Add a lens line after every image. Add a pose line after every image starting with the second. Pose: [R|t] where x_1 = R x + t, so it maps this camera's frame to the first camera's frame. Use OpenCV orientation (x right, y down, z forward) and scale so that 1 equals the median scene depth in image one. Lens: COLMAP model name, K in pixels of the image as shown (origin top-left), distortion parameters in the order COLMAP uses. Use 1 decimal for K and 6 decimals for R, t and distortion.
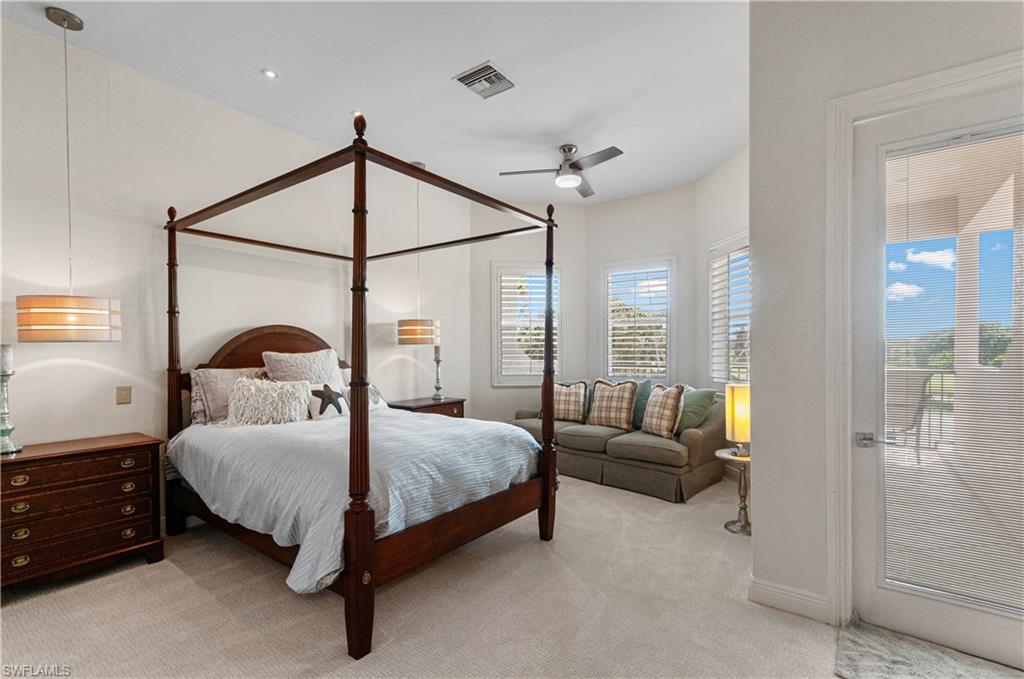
lens RADIAL K [[475.1, 0, 512.0], [0, 475.1, 339.5], [0, 0, 1]] dist [-0.000617, -0.000176]
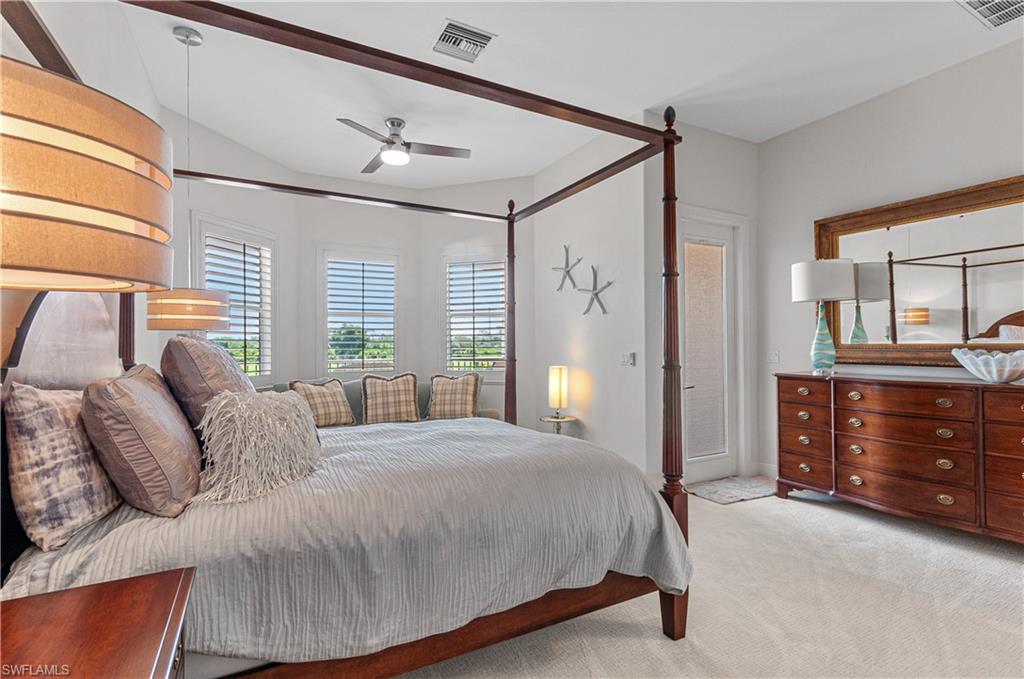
lens RADIAL K [[475.1, 0, 512.0], [0, 475.1, 339.5], [0, 0, 1]] dist [-0.000617, -0.000176]
pose [[0.436245, 0.007741, 0.899795, -0.619726], [-0.029012, 0.999564, 0.005466, 0.001577], [-0.899360, -0.028489, 0.436279, 0.408020]]
